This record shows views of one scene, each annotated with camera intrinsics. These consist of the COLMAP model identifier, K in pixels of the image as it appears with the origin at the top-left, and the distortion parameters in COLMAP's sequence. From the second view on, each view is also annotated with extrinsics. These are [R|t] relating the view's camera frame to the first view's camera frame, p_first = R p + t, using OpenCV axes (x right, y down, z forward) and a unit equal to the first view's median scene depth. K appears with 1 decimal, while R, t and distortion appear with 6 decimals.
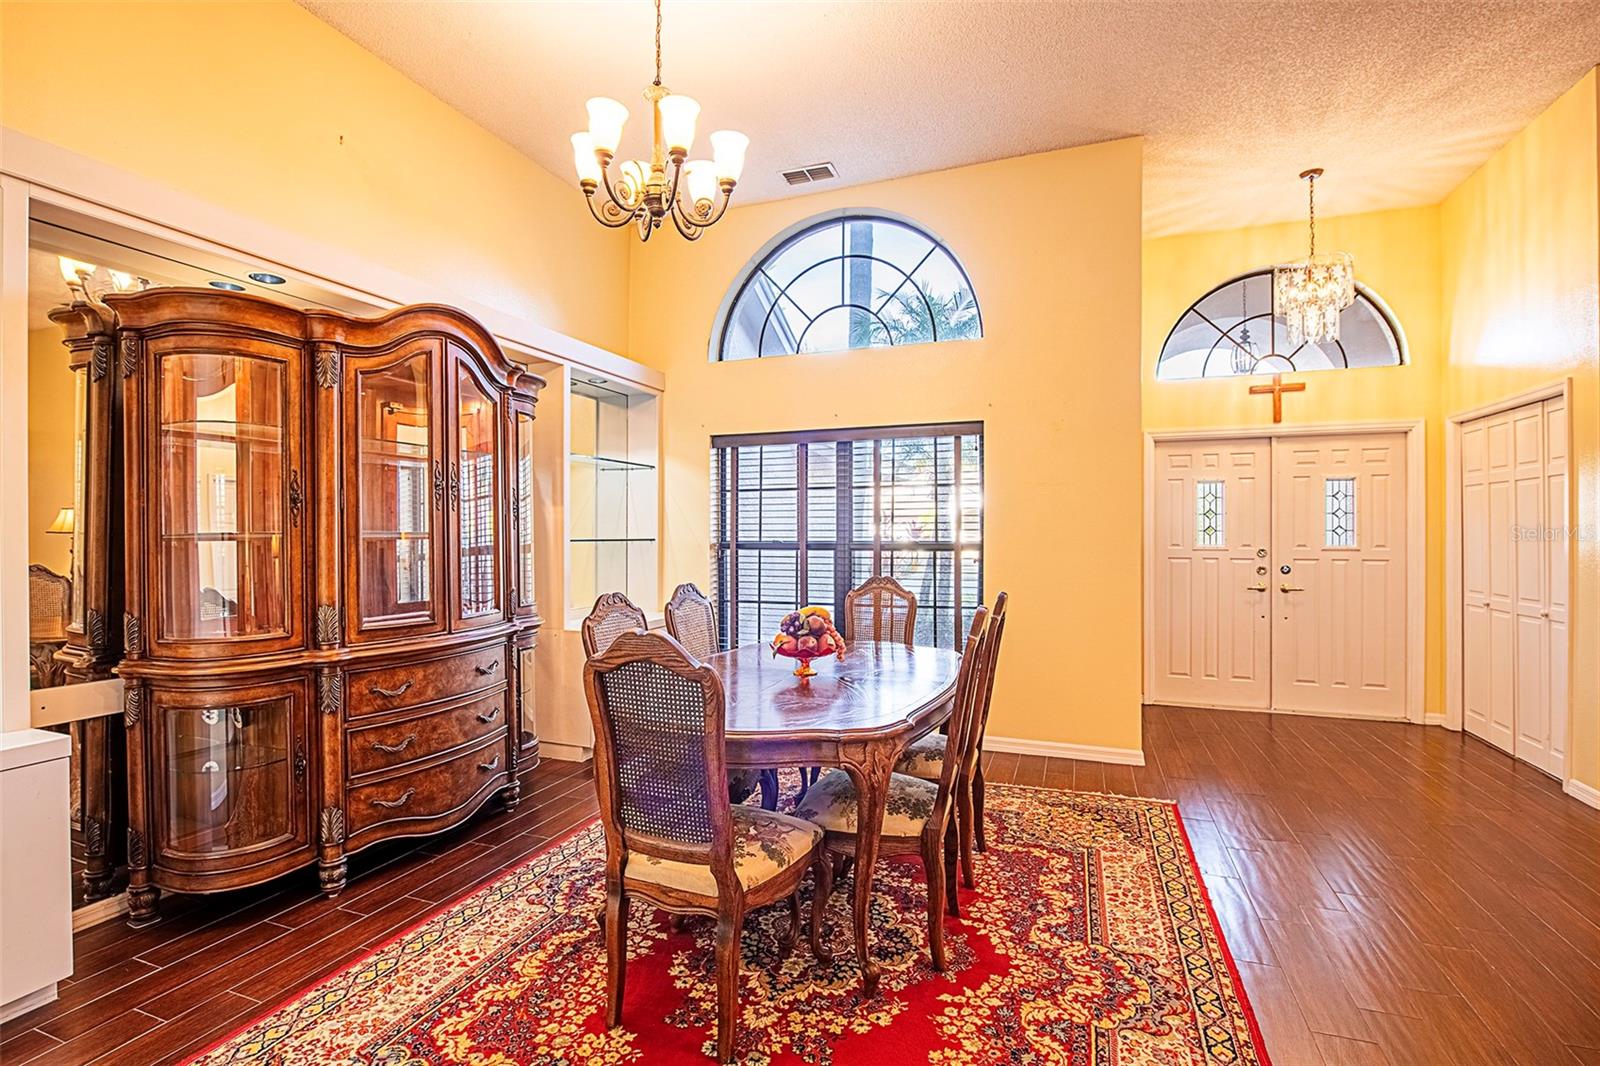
lens RADIAL K [[737.9, 0, 800.0], [0, 737.9, 533.0], [0, 0, 1]] dist [-0.021646, 0.000107]
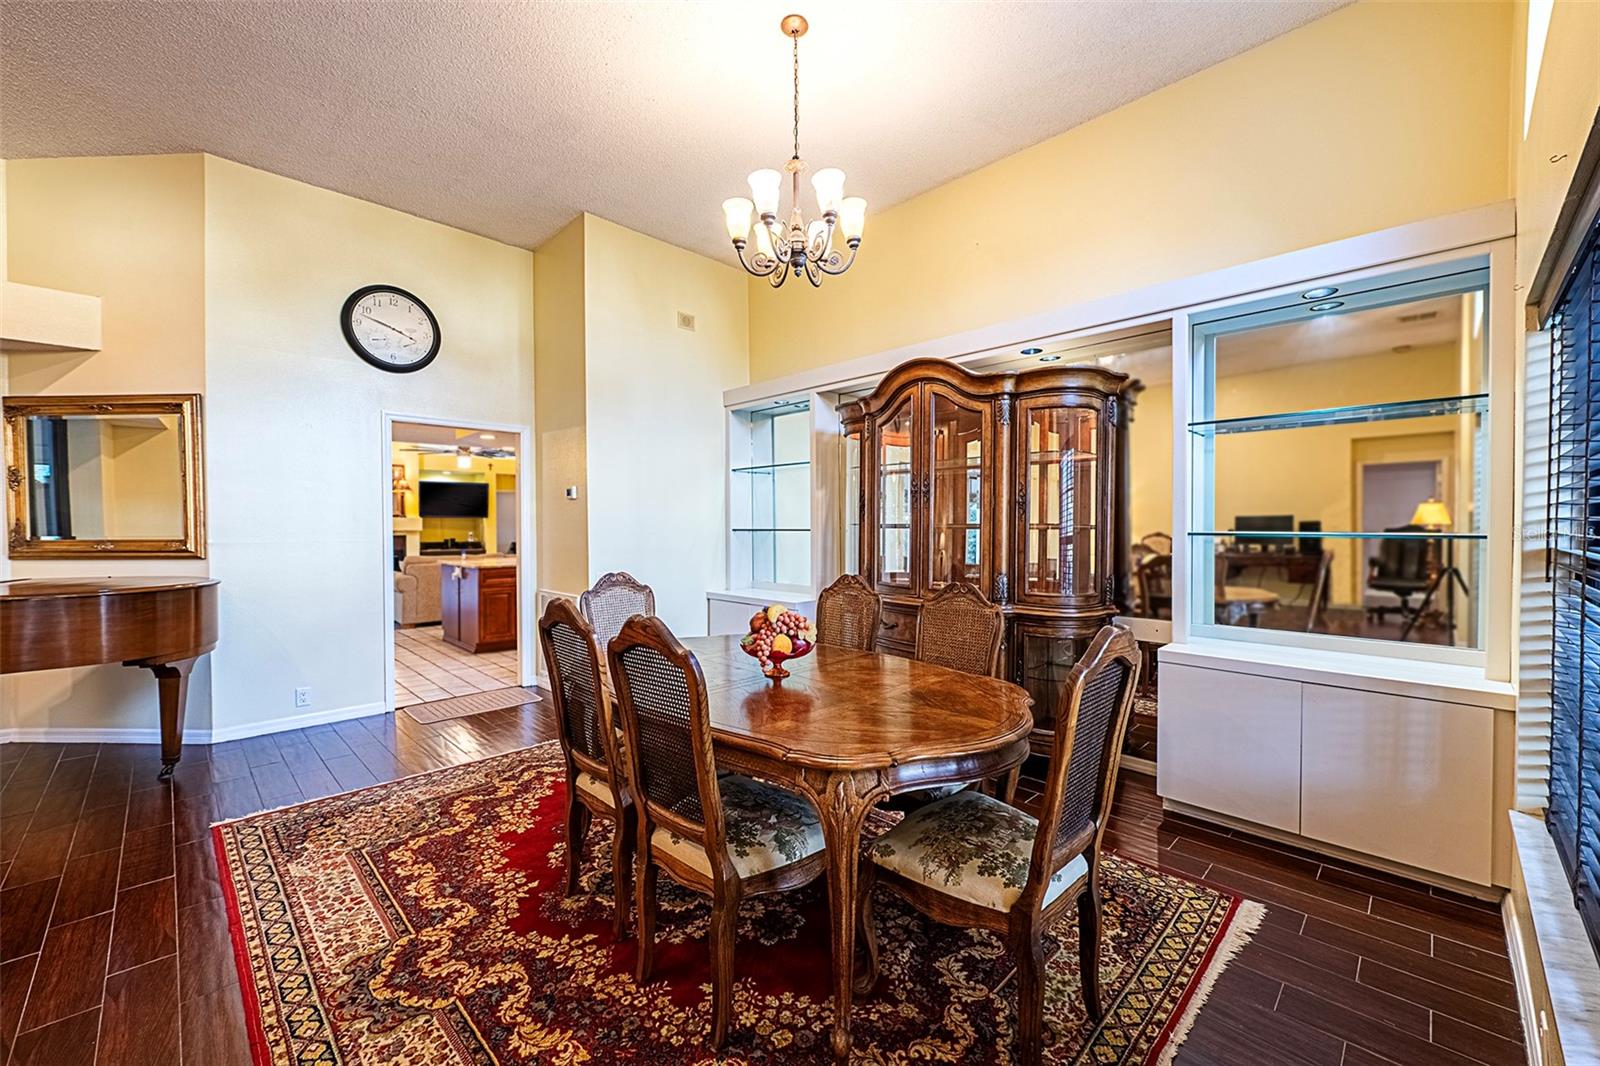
lens RADIAL K [[632.4, 0, 800.0], [0, 632.4, 533.0], [0, 0, 1]] dist [-0.001736, -0.000629]
pose [[-0.409914, 0.016021, -0.911983, 0.859351], [0.002278, 0.999861, 0.016541, -0.005407], [0.912121, 0.004703, -0.409894, 1.592980]]
